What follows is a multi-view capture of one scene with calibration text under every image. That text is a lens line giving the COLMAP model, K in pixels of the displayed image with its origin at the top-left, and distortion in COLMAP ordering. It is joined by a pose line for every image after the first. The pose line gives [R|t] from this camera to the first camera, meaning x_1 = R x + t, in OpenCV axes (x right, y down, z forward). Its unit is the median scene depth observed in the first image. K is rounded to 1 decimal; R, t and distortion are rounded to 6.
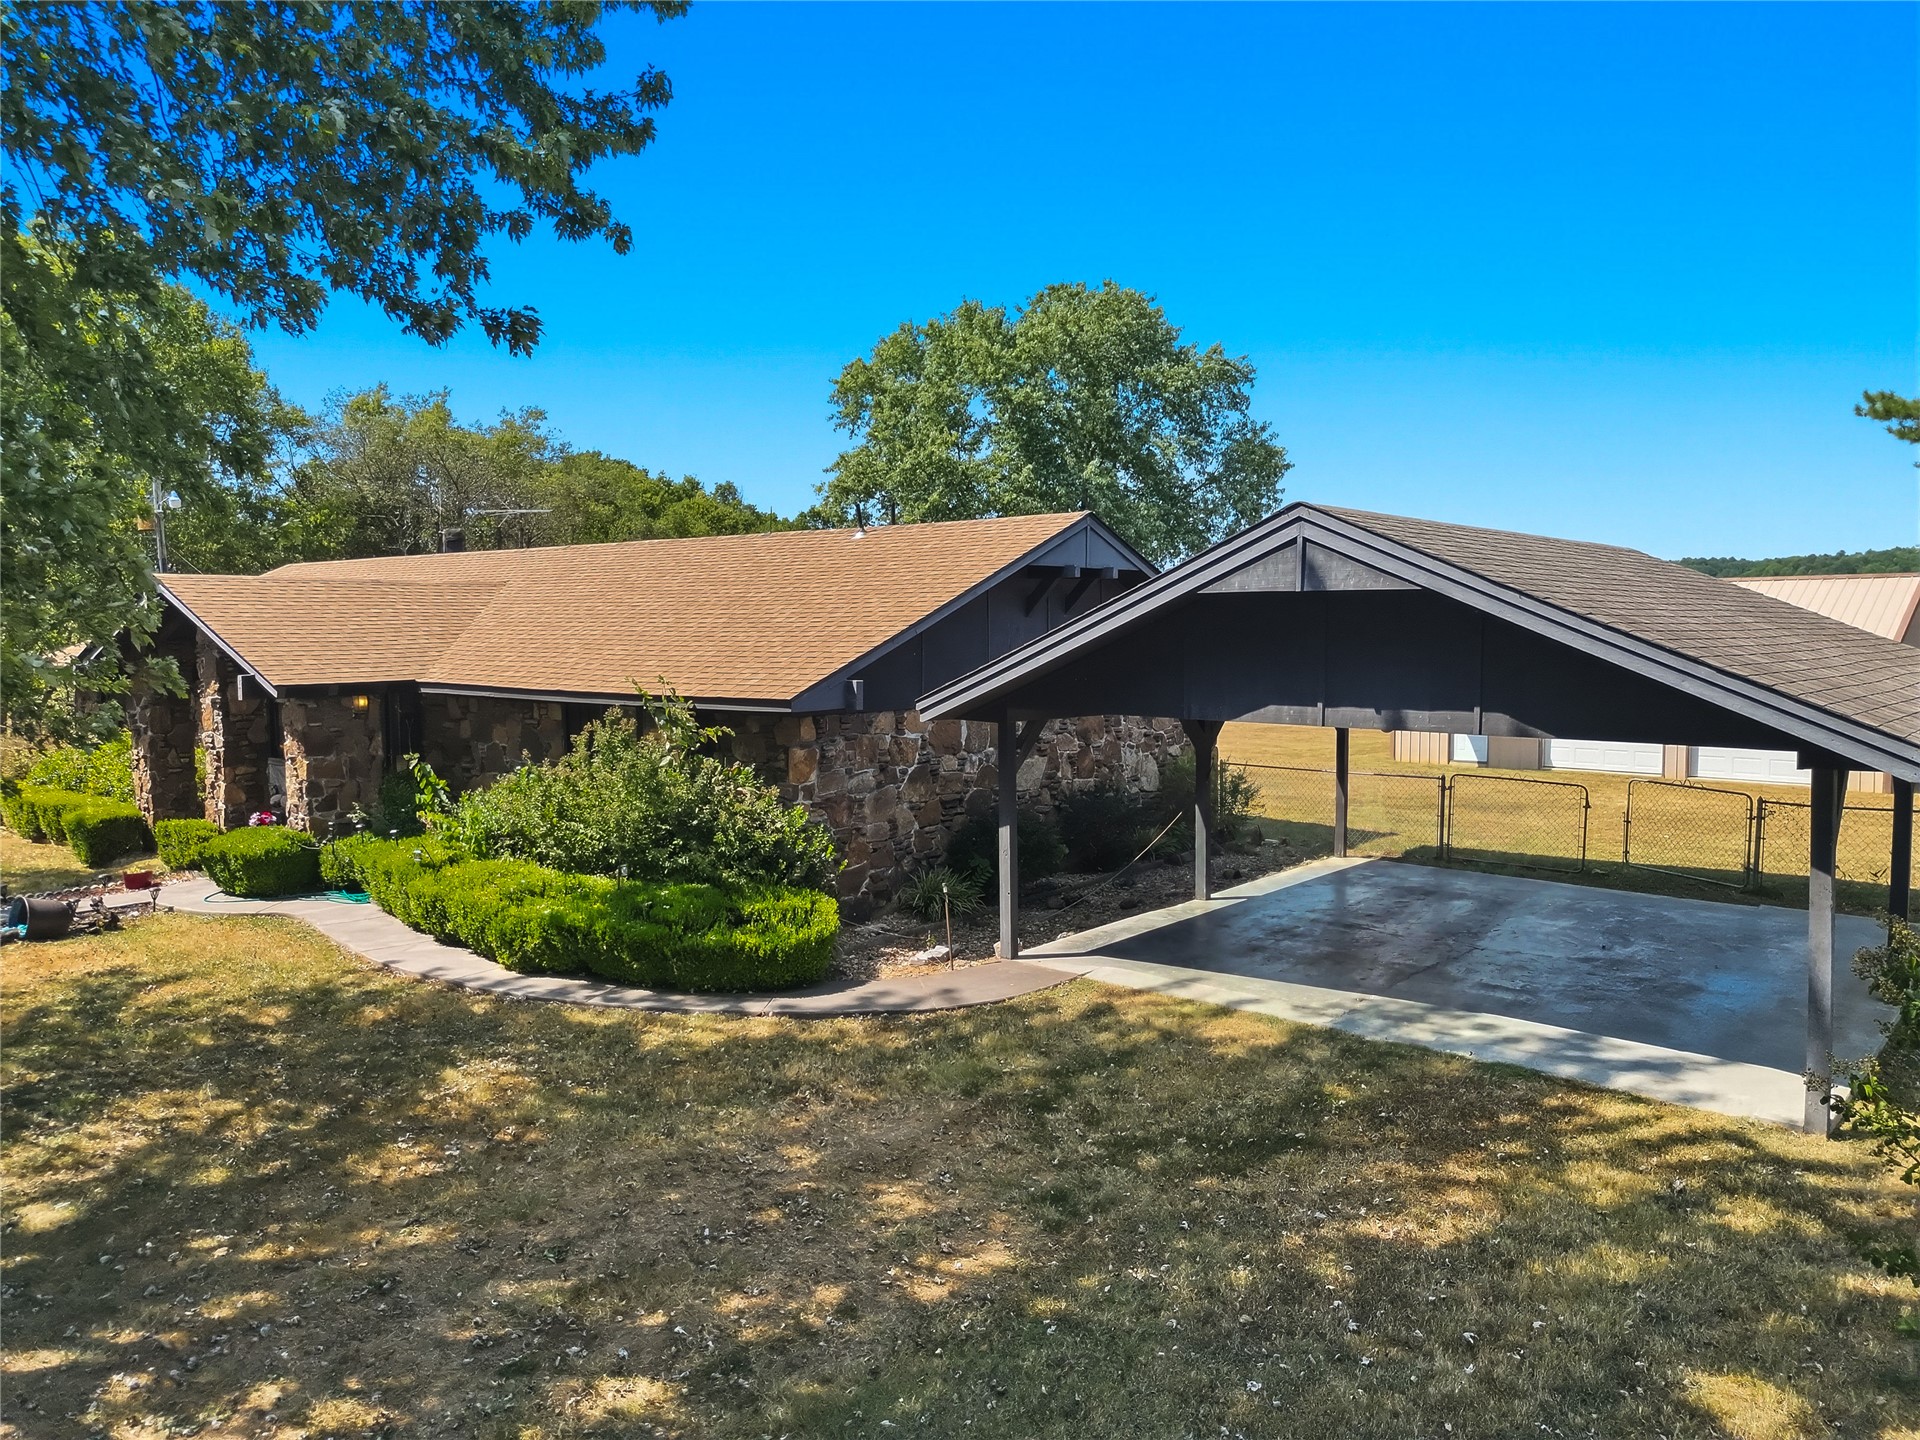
lens RADIAL K [[1352.2, 0, 959.3], [0, 1352.2, 729.2], [0, 0, 1]] dist [0.070153, -0.070216]
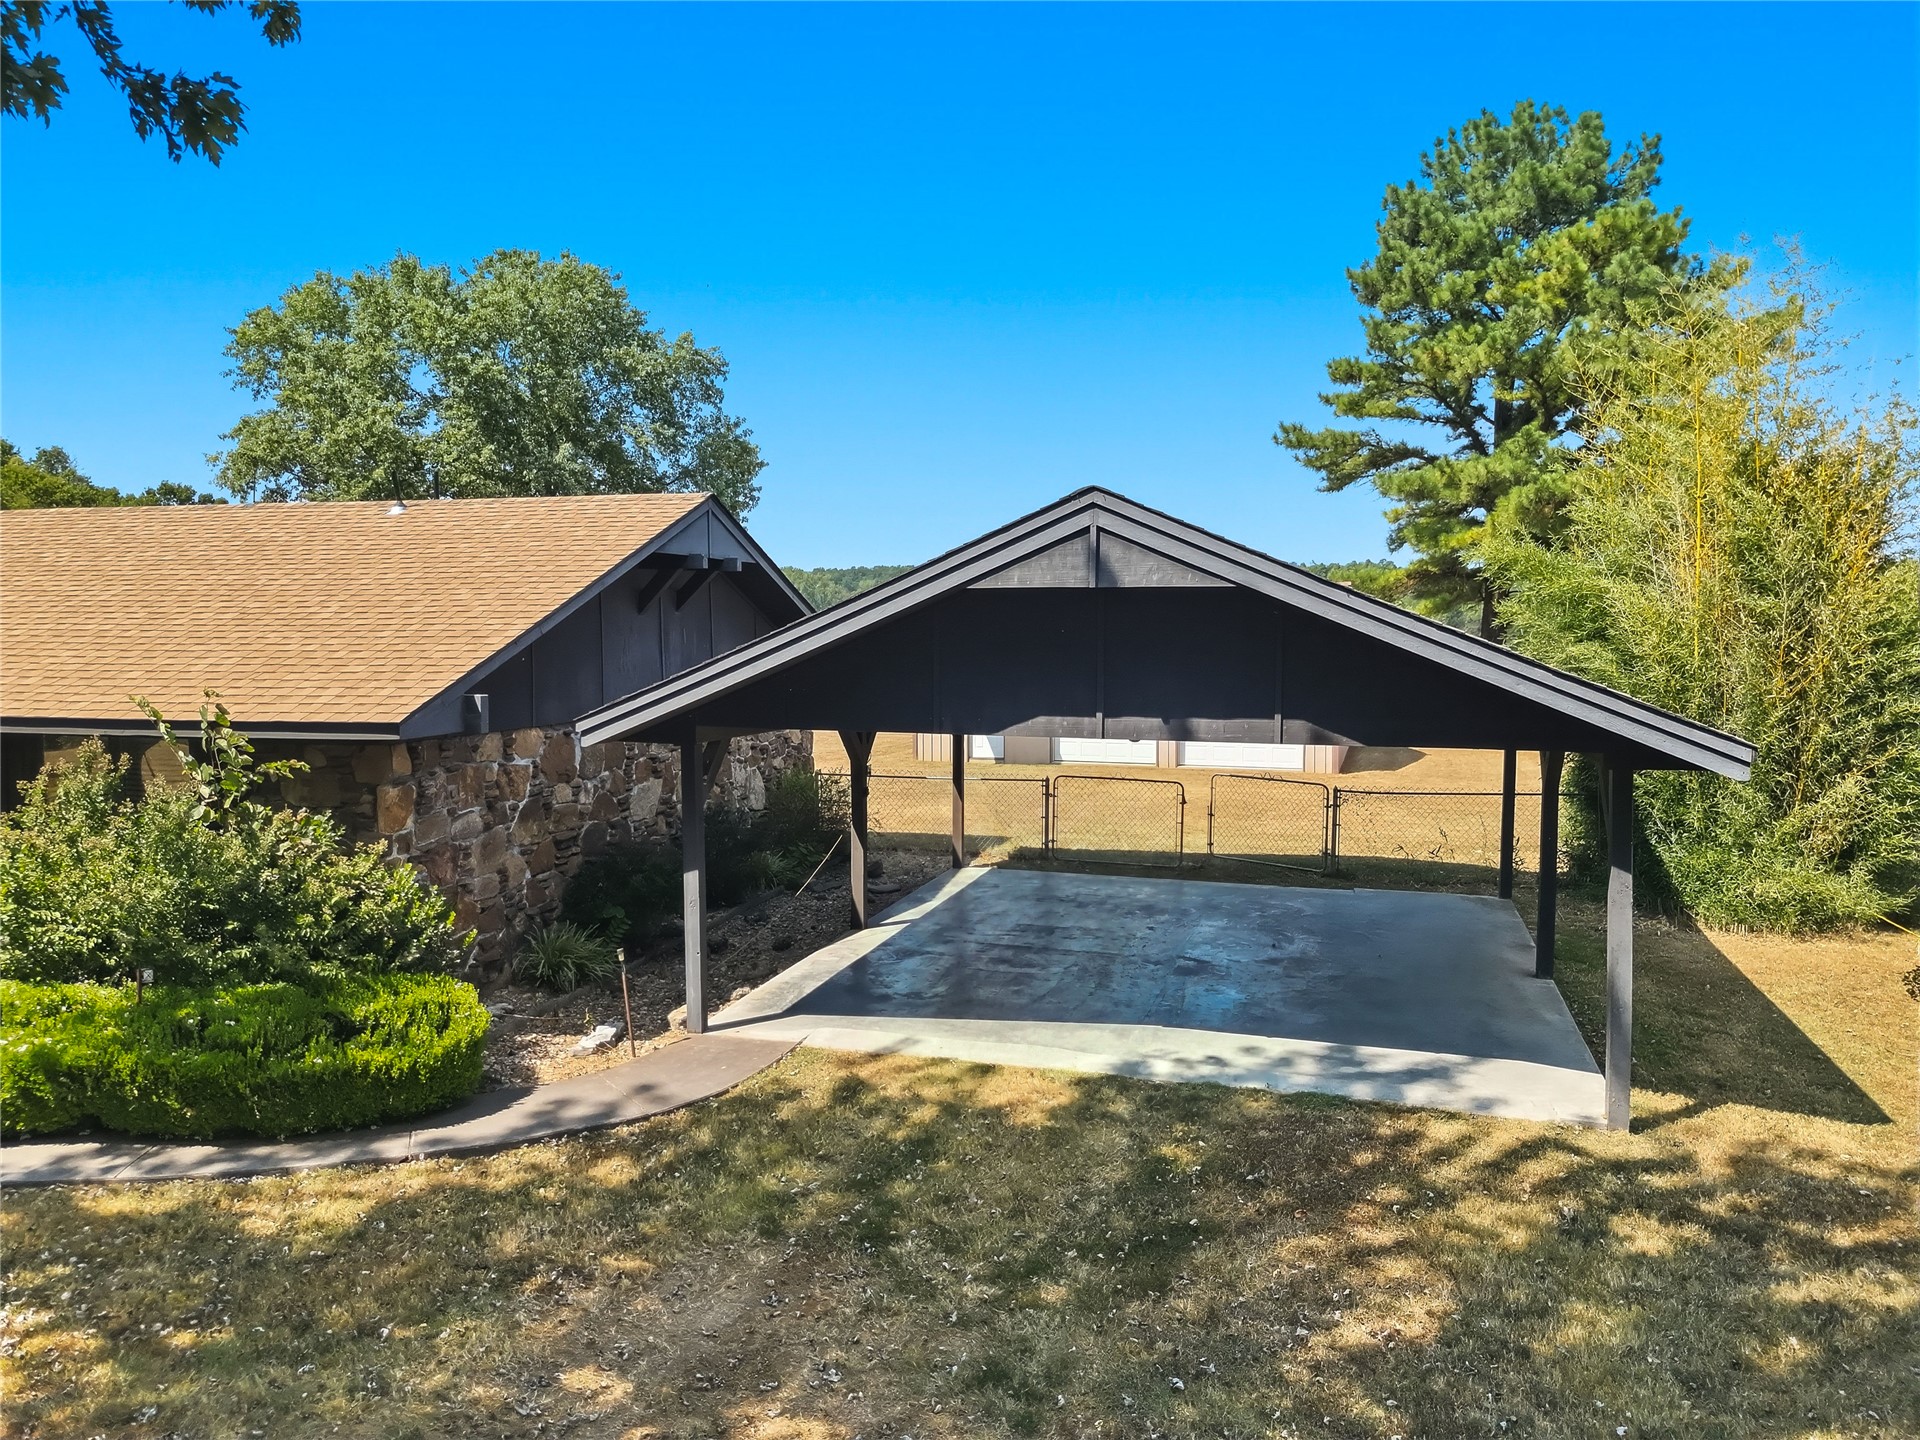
lens RADIAL K [[1352.2, 0, 959.3], [0, 1352.2, 729.2], [0, 0, 1]] dist [0.070153, -0.070216]
pose [[0.911790, -0.029795, 0.409575, -0.154300], [0.029712, 0.999537, 0.006568, -0.014555], [-0.409581, 0.006181, 0.912253, 0.189094]]
